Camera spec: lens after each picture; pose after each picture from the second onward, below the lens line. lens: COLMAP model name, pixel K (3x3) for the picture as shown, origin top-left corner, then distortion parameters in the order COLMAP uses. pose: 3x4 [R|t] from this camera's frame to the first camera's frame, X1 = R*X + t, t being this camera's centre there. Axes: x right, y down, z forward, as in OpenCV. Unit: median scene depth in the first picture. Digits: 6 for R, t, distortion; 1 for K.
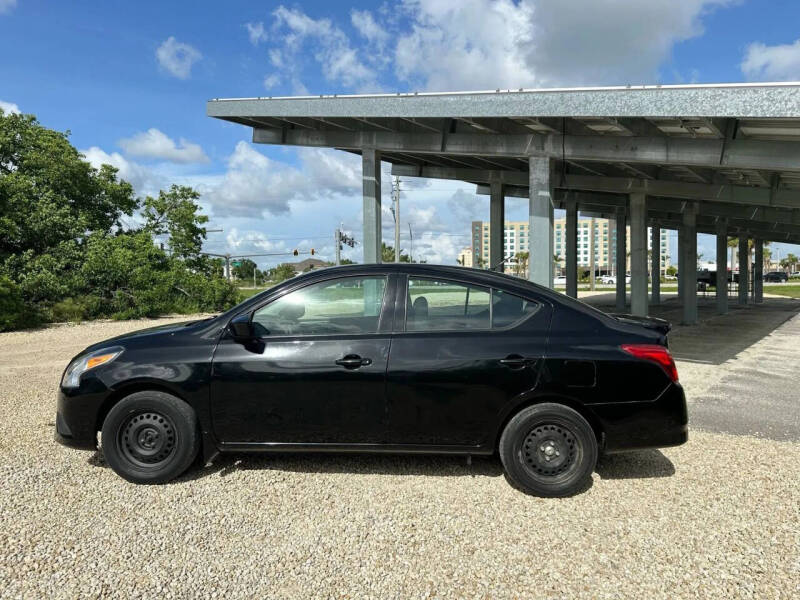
lens RADIAL K [[575.6, 0, 400.0], [0, 575.6, 300.0], [0, 0, 1]] dist [0.000123, -0.003129]
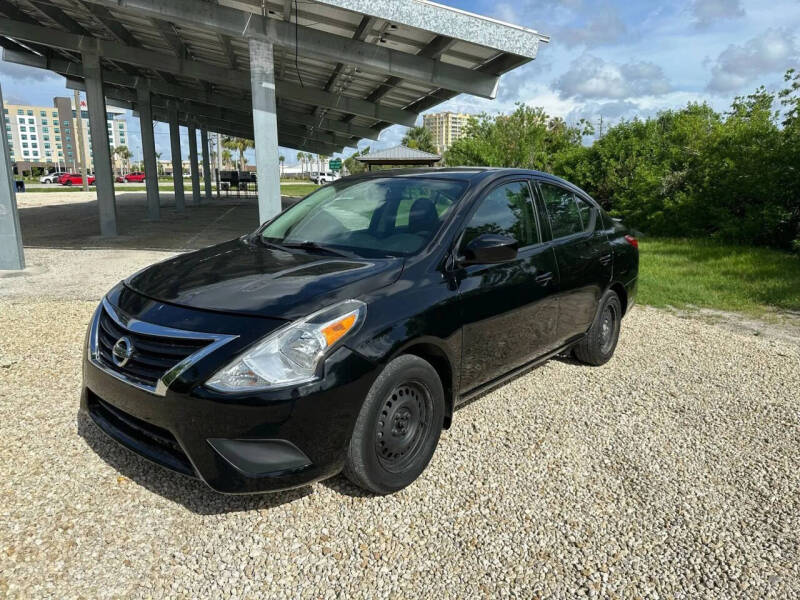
lens RADIAL K [[575.6, 0, 400.0], [0, 575.6, 300.0], [0, 0, 1]] dist [0.000123, -0.003129]
pose [[0.623903, -0.154677, 0.766042, -0.160482], [0.020026, 0.983060, 0.182187, -0.004763], [-0.781245, -0.098326, 0.616432, 0.100741]]
